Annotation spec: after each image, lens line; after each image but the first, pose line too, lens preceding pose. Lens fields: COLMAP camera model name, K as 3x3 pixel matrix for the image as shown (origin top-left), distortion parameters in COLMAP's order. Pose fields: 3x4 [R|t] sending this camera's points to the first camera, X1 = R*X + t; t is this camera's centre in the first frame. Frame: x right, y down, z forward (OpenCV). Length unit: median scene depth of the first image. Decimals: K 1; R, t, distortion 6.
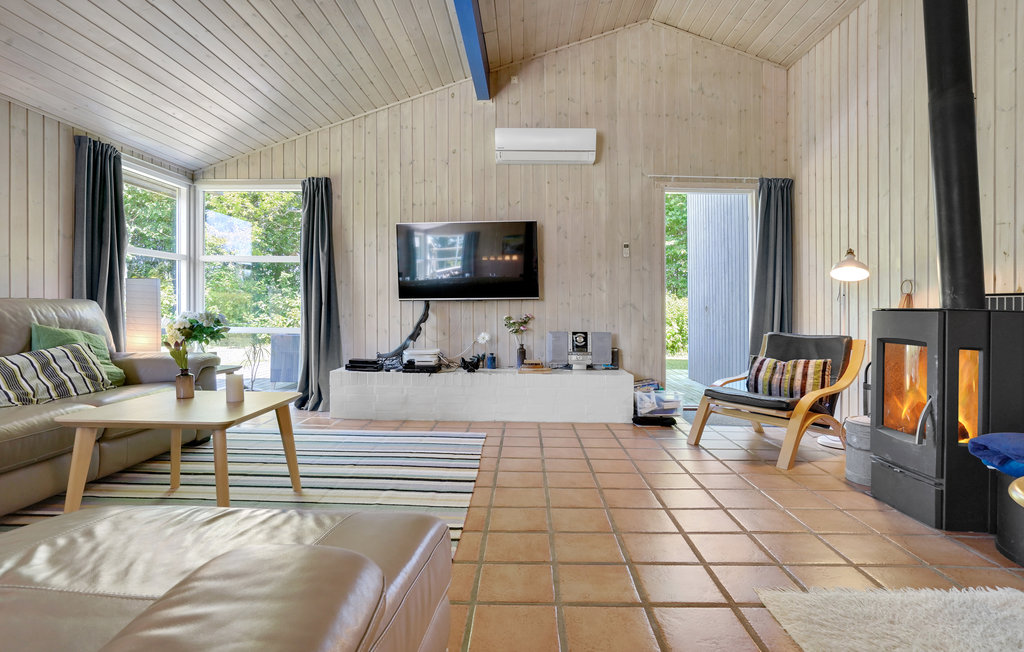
lens RADIAL K [[539.0, 0, 507.7], [0, 539.0, 310.3], [0, 0, 1]] dist [-0.020081, 0.004159]
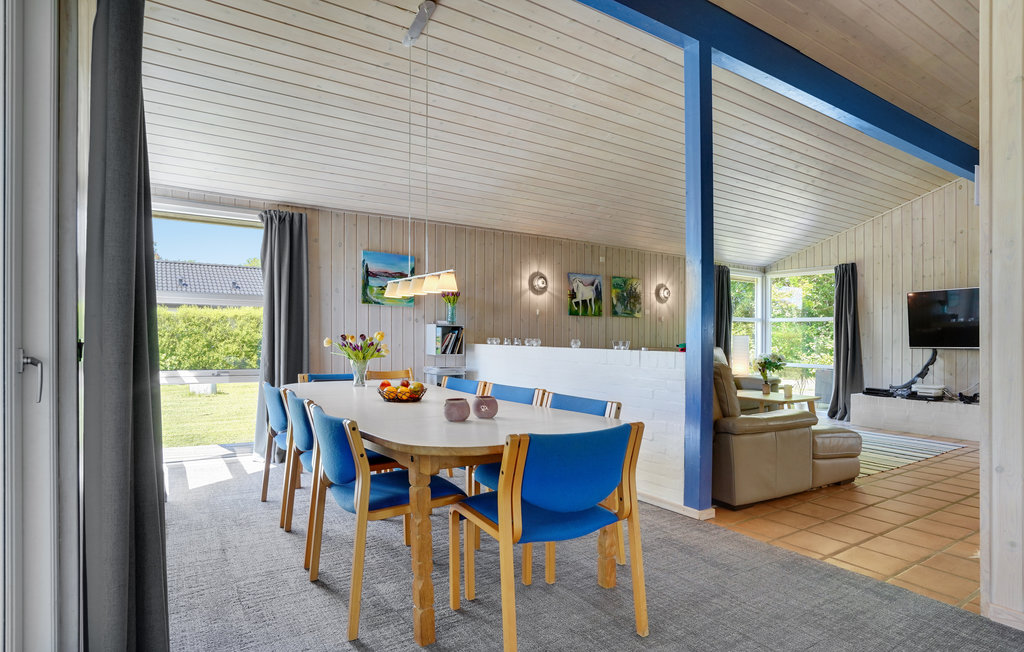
lens RADIAL K [[539.0, 0, 517.7], [0, 539.0, 336.8], [0, 0, 1]] dist [-0.020081, 0.004159]
pose [[0.587818, -0.001667, -0.808992, 0.313355], [-0.012805, 0.999853, -0.011365, -0.018477], [0.808892, 0.017040, 0.587710, -0.606983]]
